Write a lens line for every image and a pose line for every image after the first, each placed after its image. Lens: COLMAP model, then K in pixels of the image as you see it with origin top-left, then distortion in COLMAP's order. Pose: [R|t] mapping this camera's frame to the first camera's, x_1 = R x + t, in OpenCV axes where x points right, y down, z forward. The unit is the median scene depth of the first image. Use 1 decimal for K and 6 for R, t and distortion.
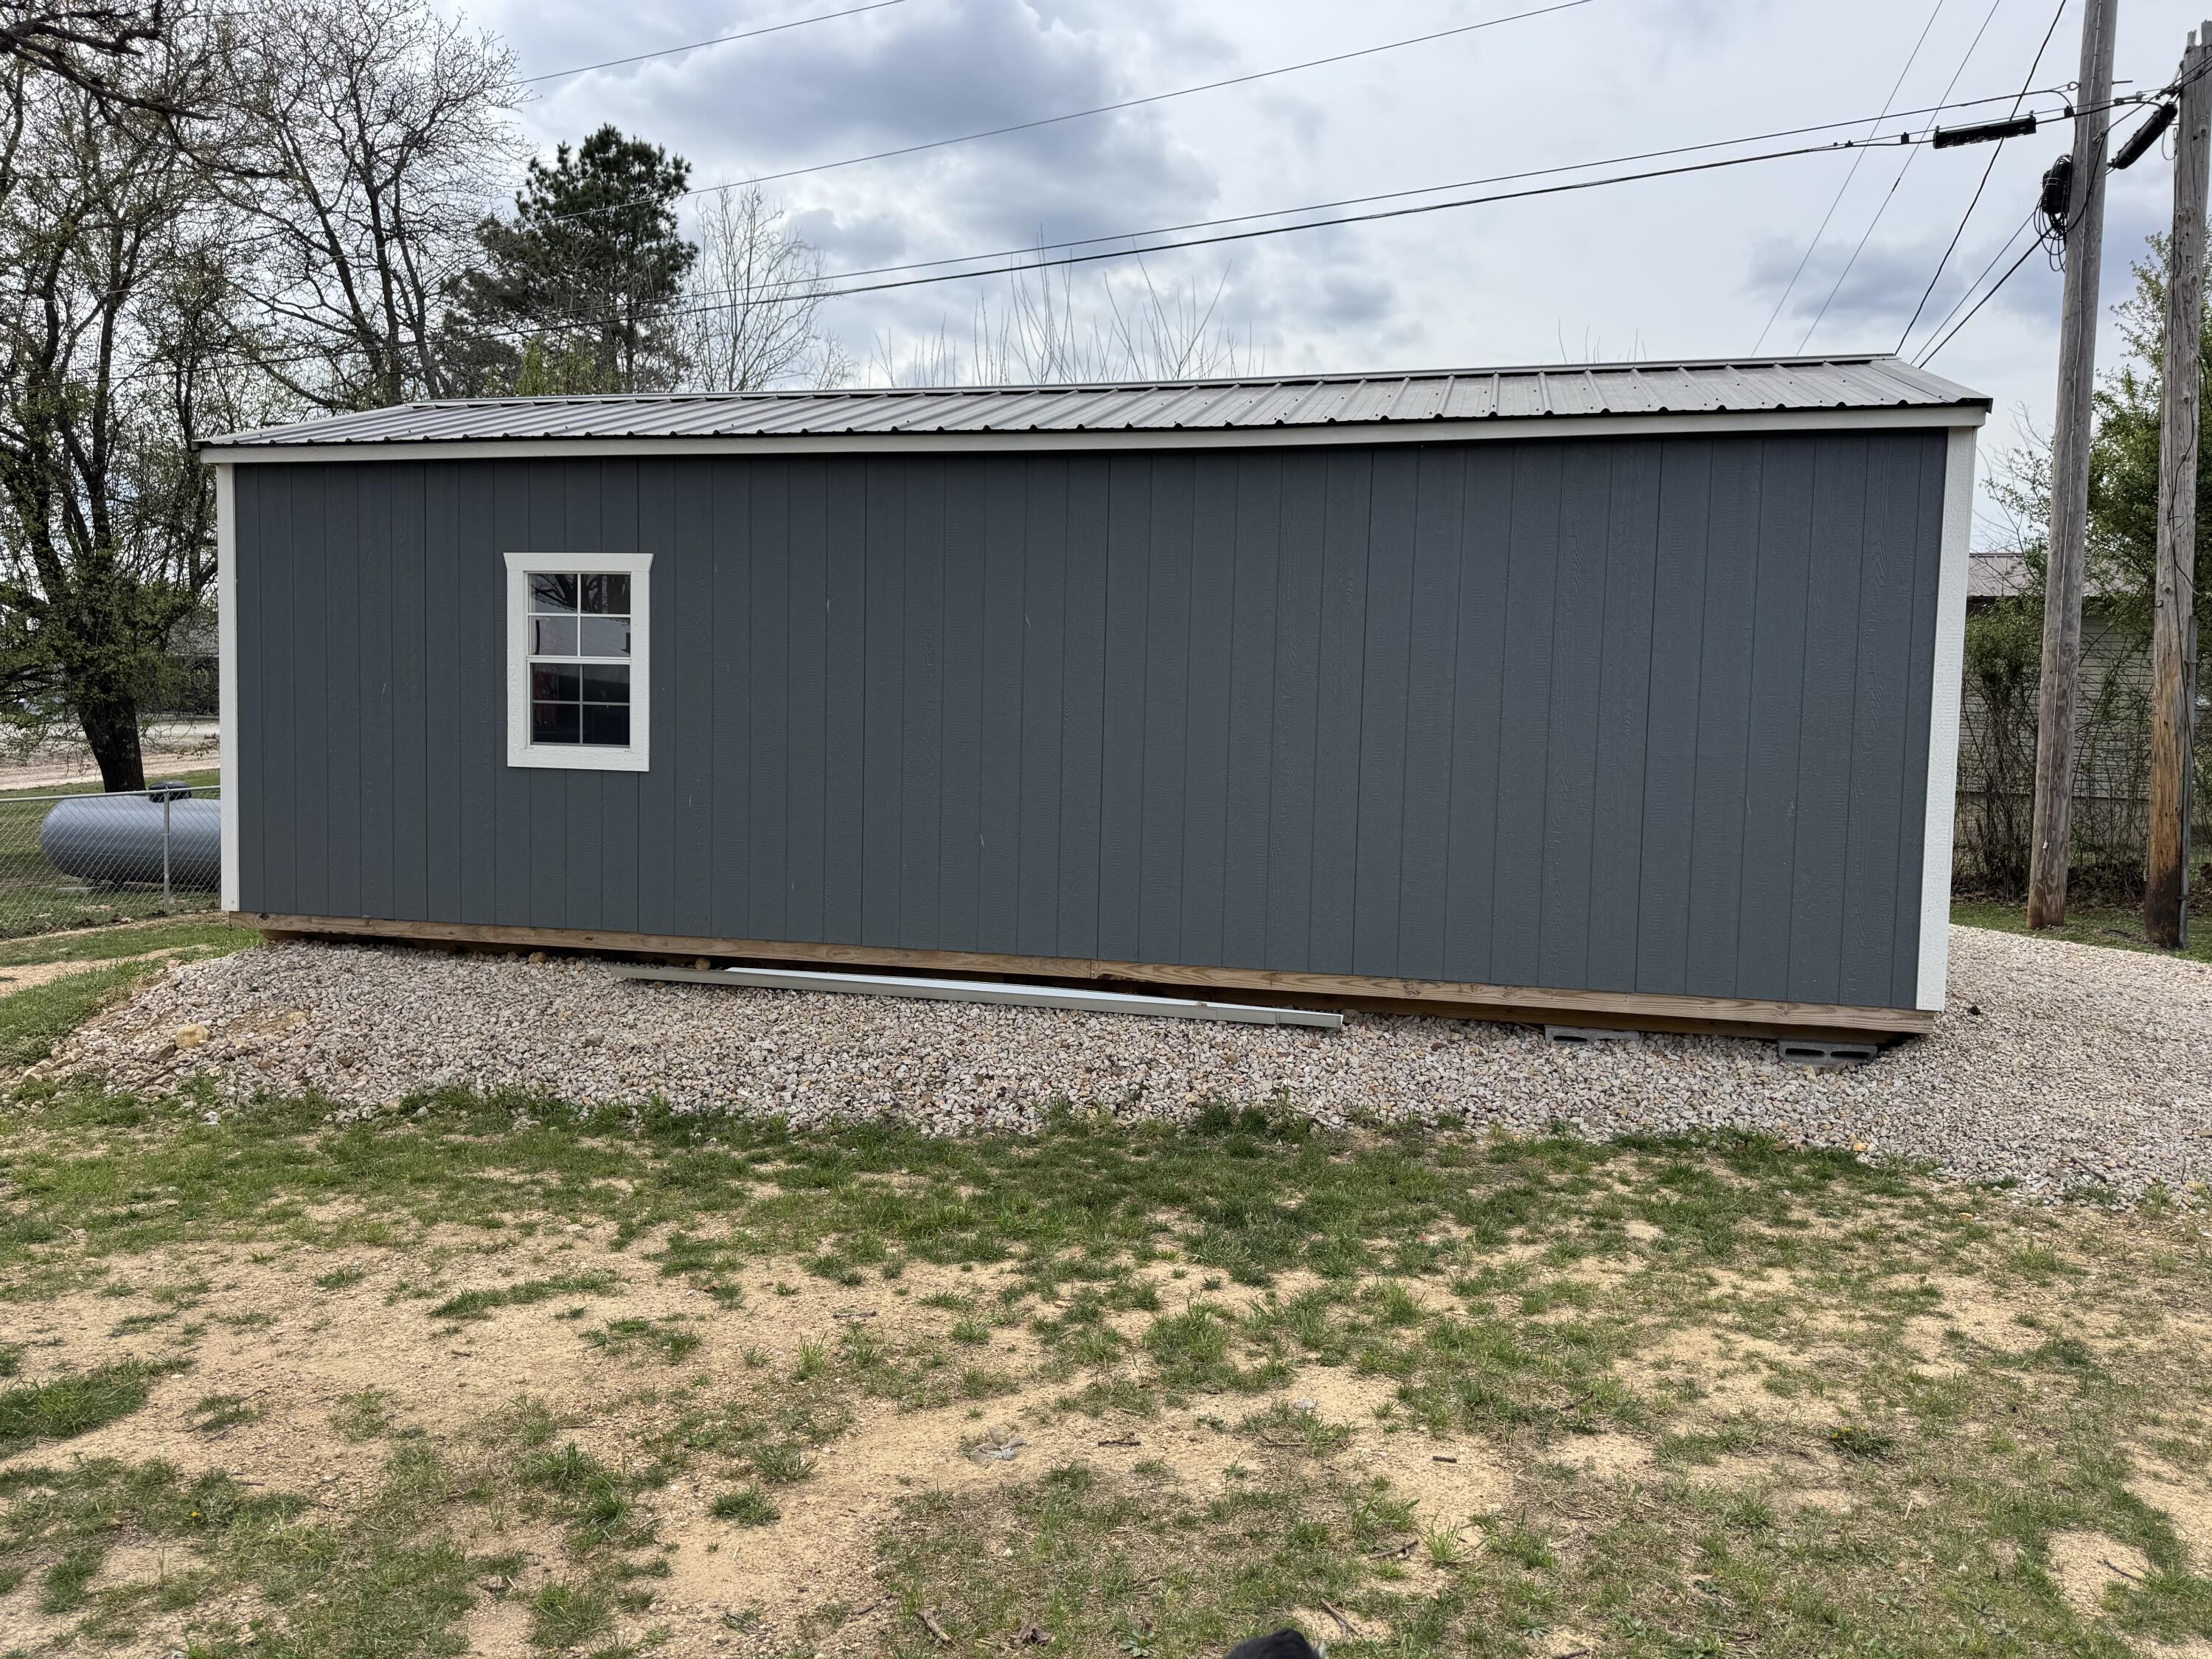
lens RADIAL K [[1547.4, 0, 1101.4], [0, 1547.4, 831.1], [0, 0, 1]] dist [0.019690, 0.001322]
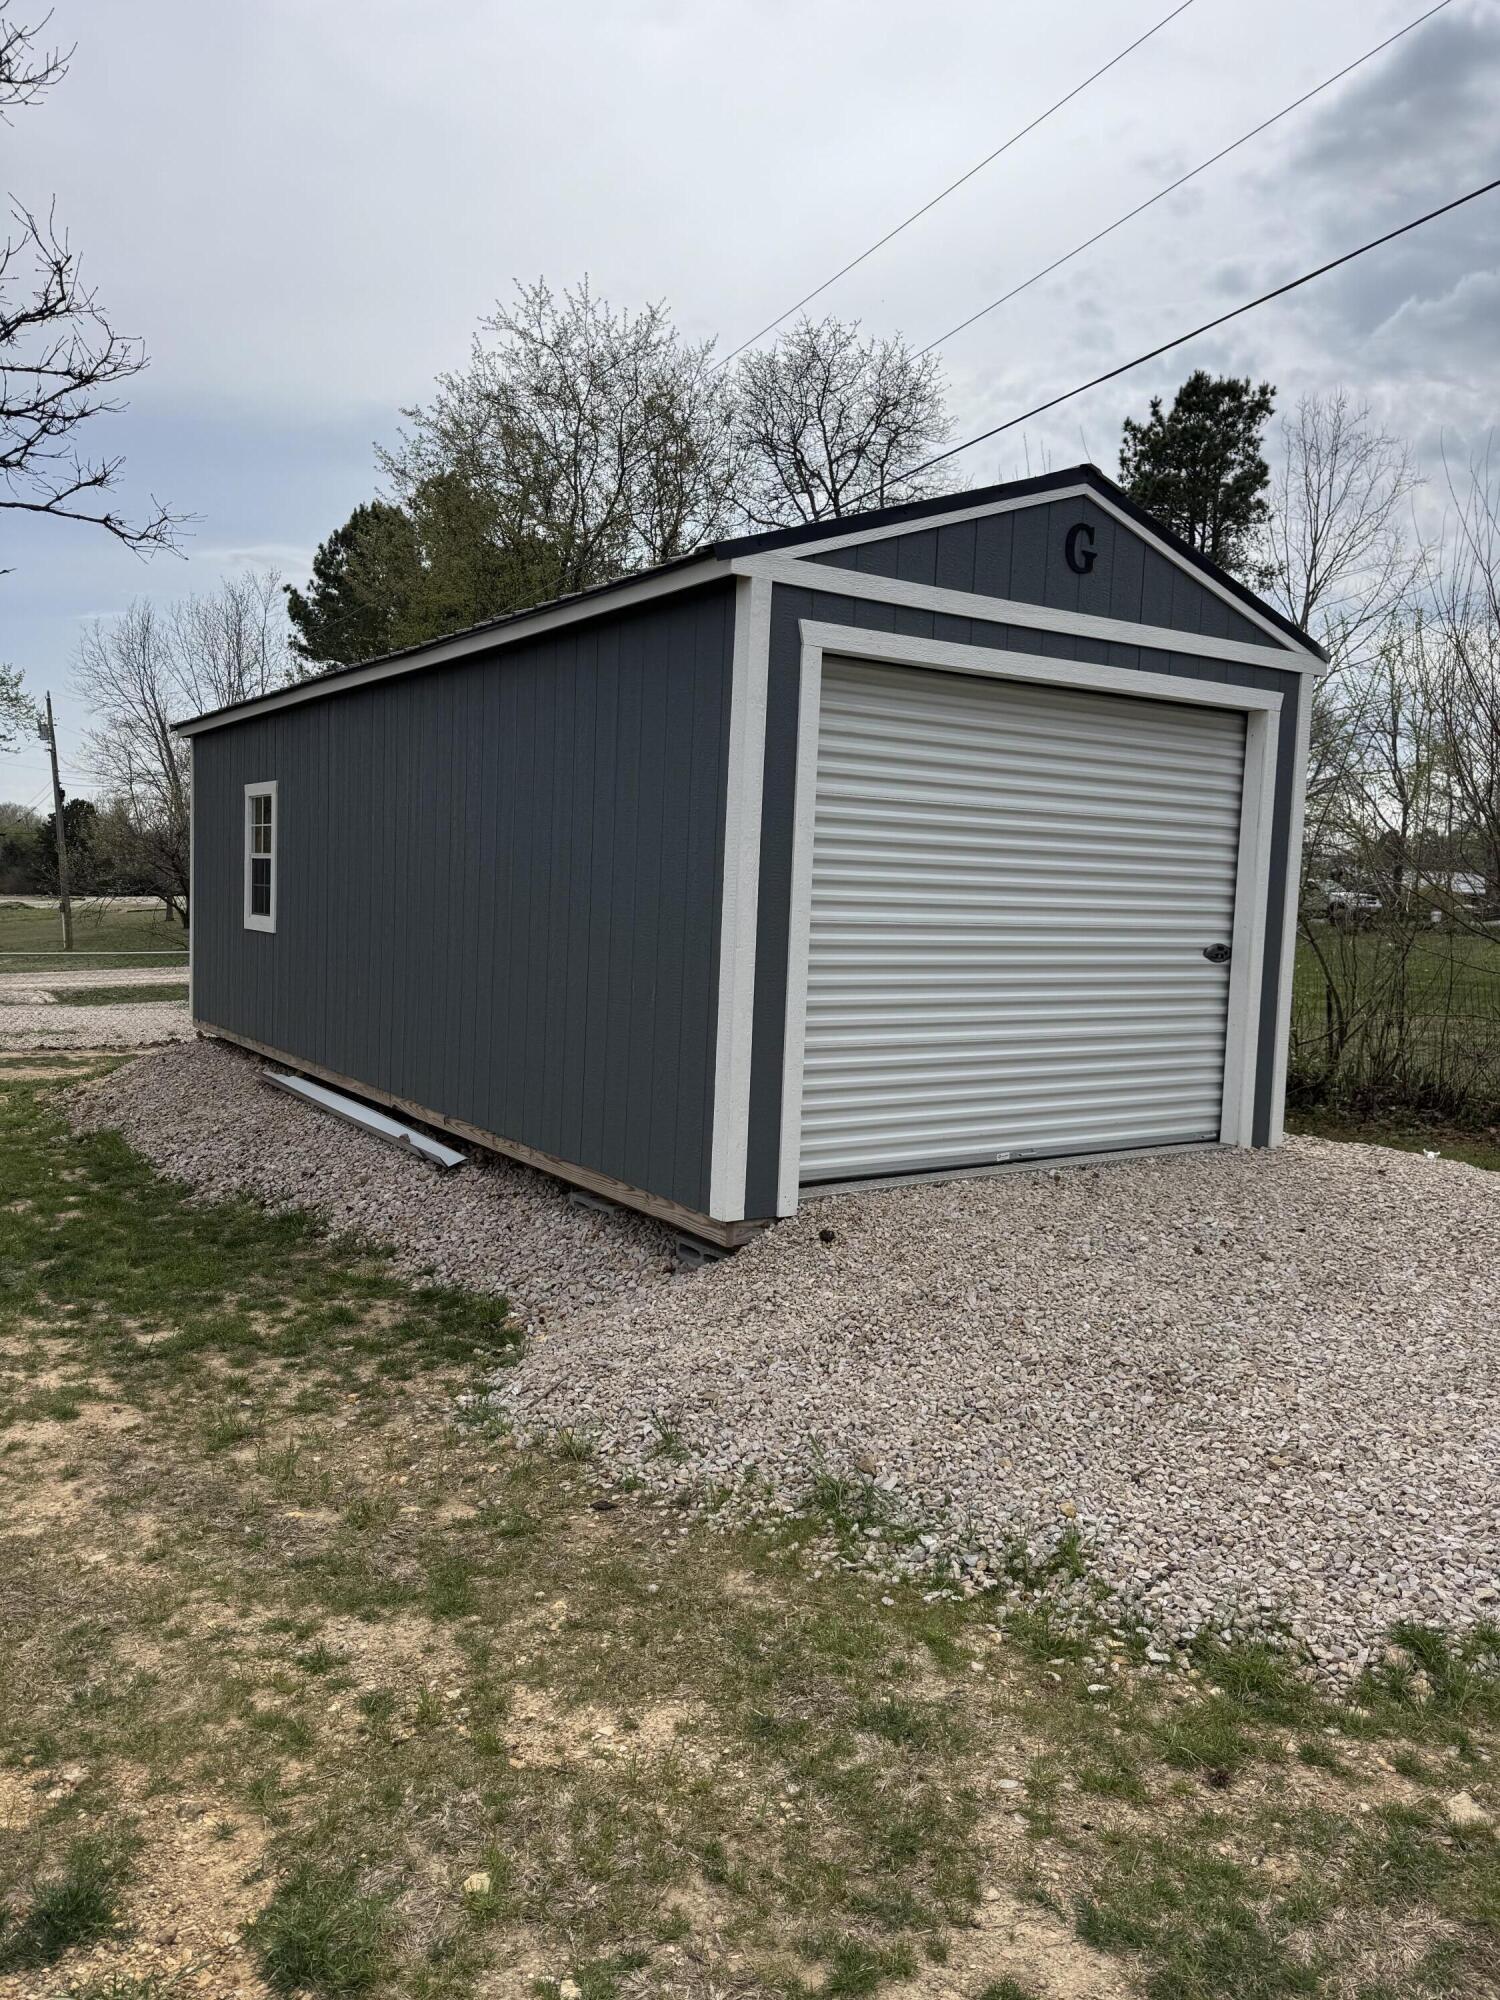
lens RADIAL K [[1399.1, 0, 744.4], [0, 1399.1, 998.1], [0, 0, 1]] dist [0.019690, 0.001322]
pose [[0.736277, 0.048645, -0.674929, 0.143249], [-0.054532, 0.998434, 0.012473, -0.002966], [0.674479, 0.027622, 0.737777, 0.055207]]
